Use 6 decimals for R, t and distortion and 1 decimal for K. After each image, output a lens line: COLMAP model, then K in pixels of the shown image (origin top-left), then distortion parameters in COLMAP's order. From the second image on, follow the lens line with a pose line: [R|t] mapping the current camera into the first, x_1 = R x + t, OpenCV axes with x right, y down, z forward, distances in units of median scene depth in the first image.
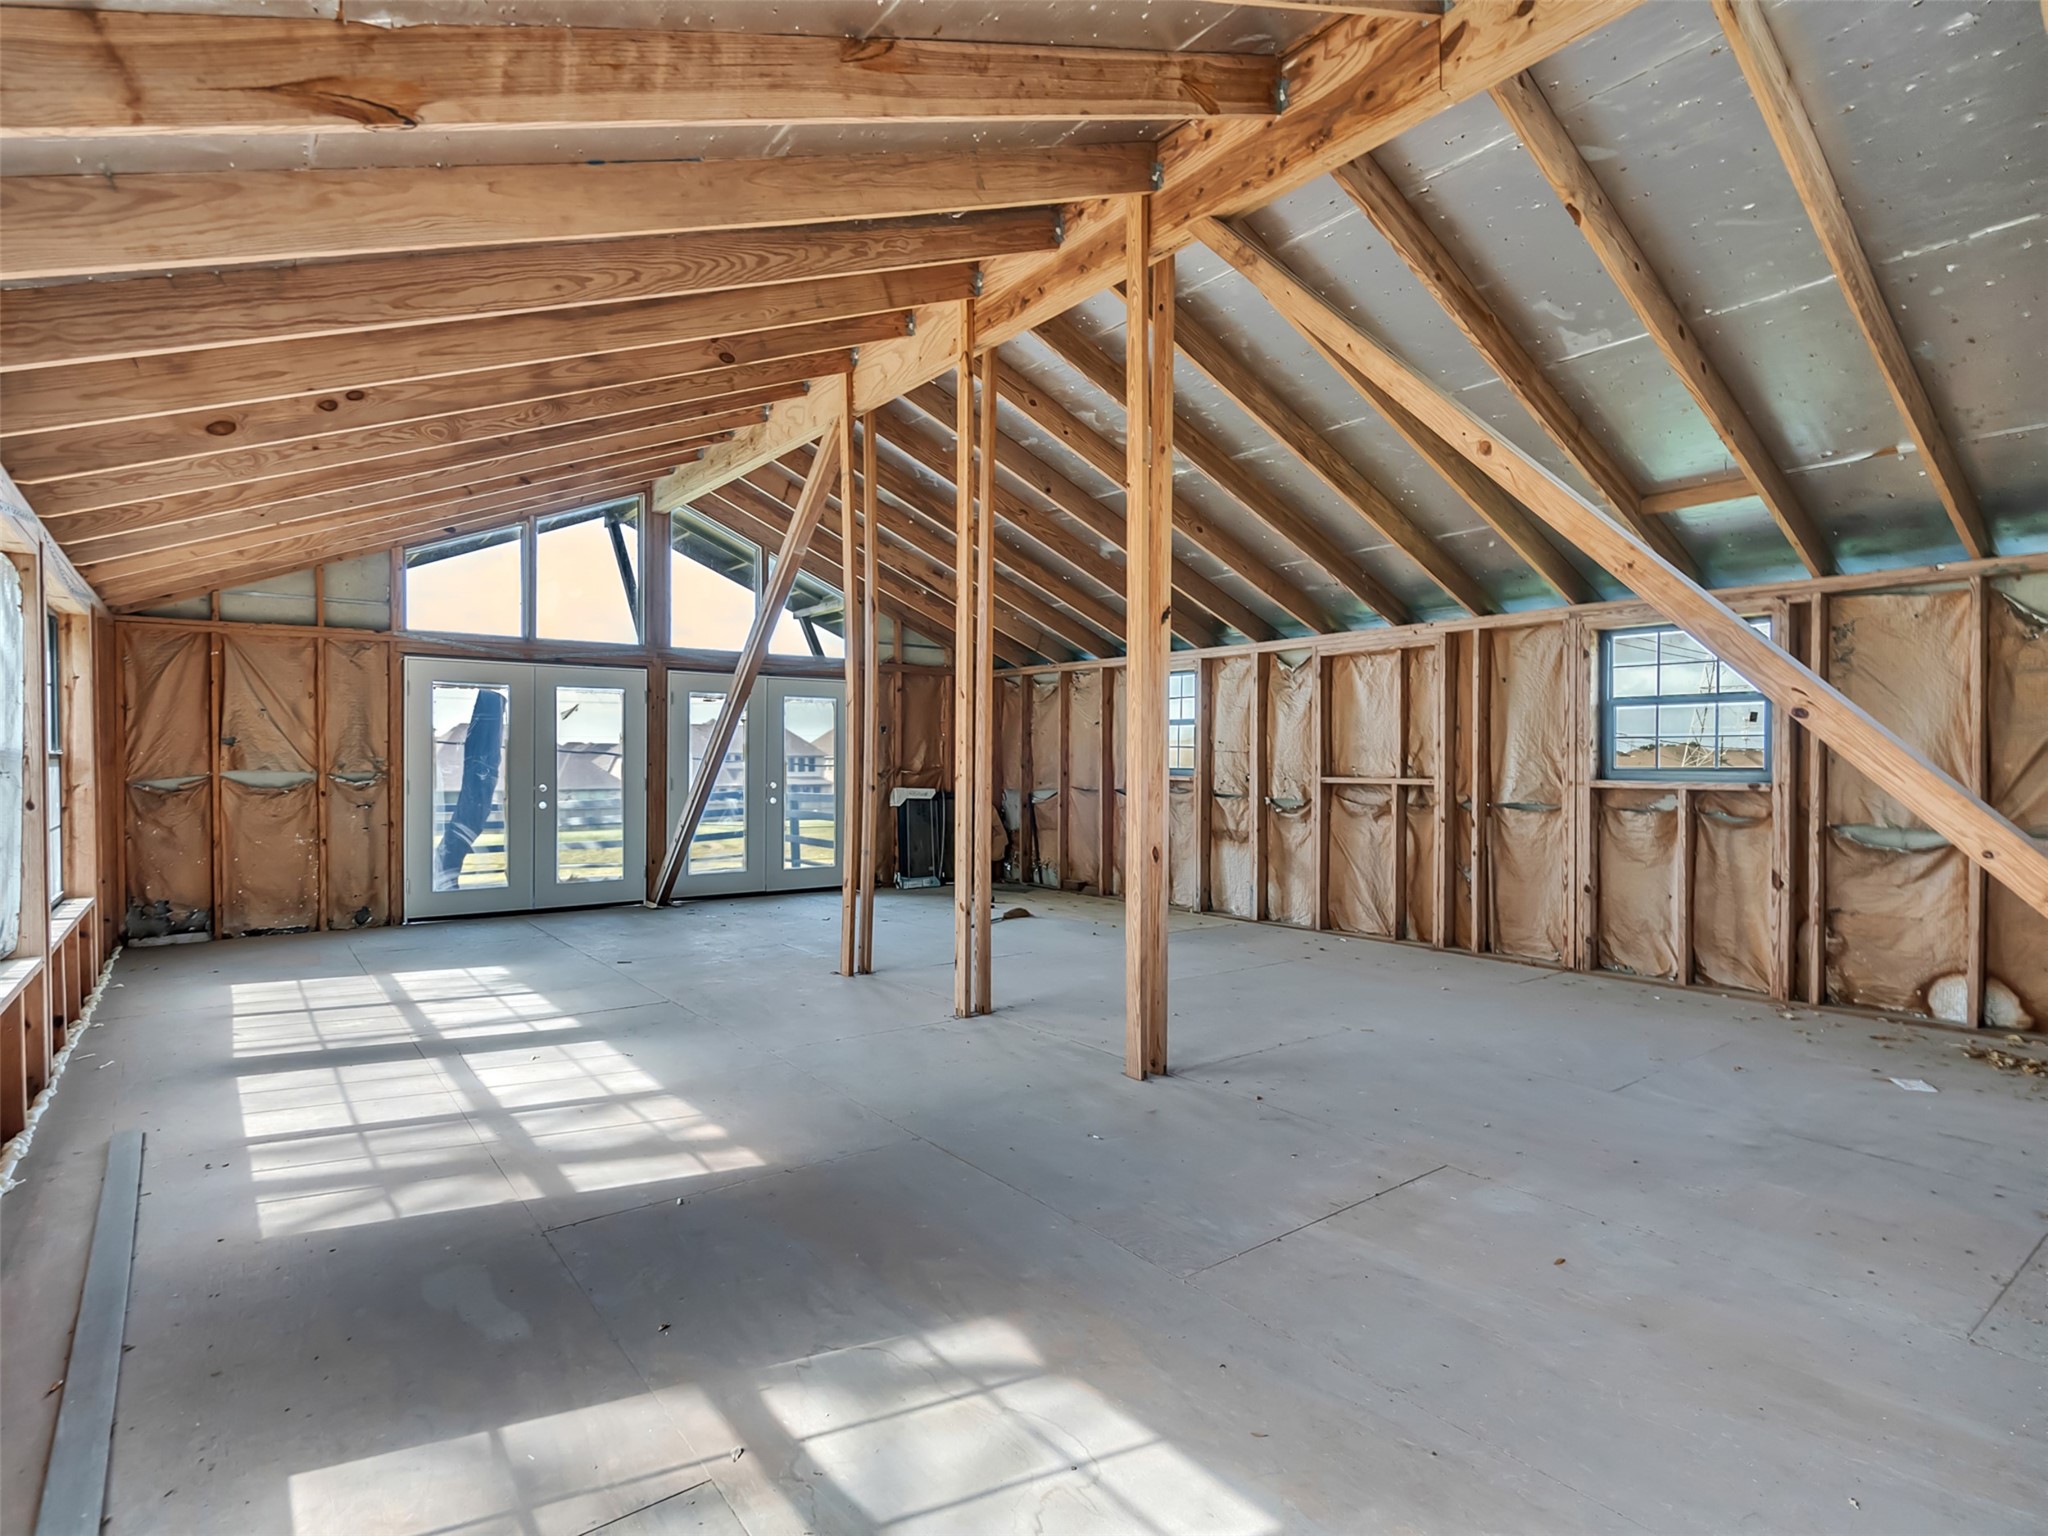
lens RADIAL K [[1029.9, 0, 1024.0], [0, 1029.9, 768.0], [0, 0, 1]] dist [0.002083, 0.001557]
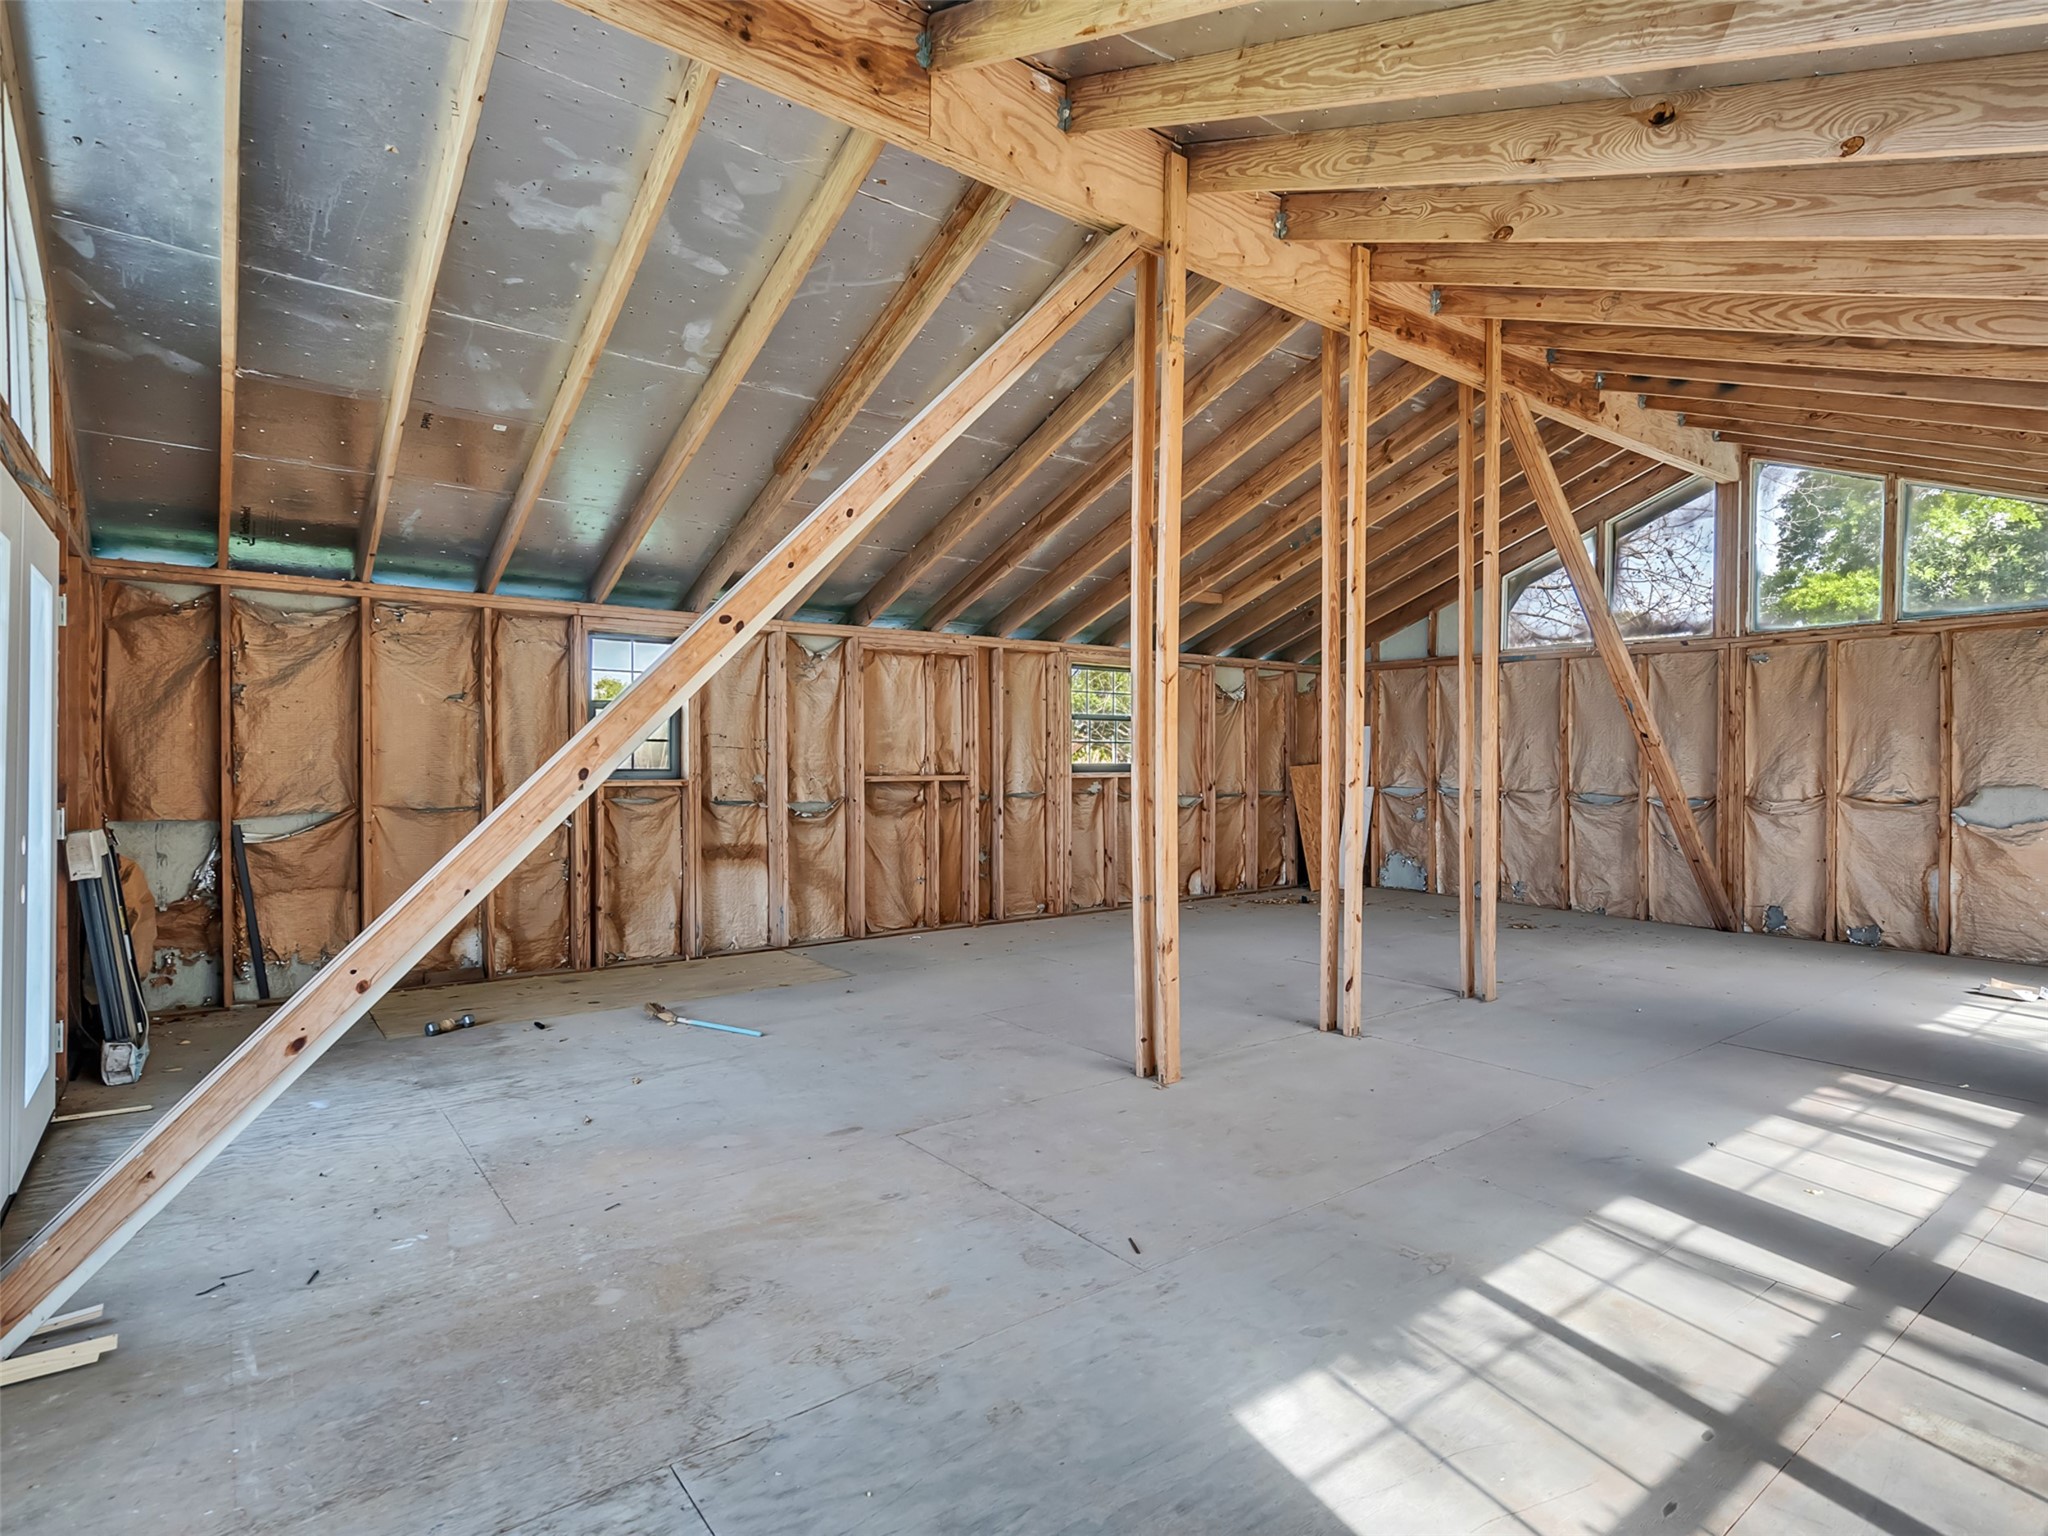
lens RADIAL K [[1029.9, 0, 1024.0], [0, 1029.9, 768.0], [0, 0, 1]] dist [0.002083, 0.001557]
pose [[0.056709, -0.012844, 0.998308, -0.663736], [0.010962, 0.999865, 0.012241, -0.008559], [-0.998331, 0.010250, 0.056842, 0.818106]]
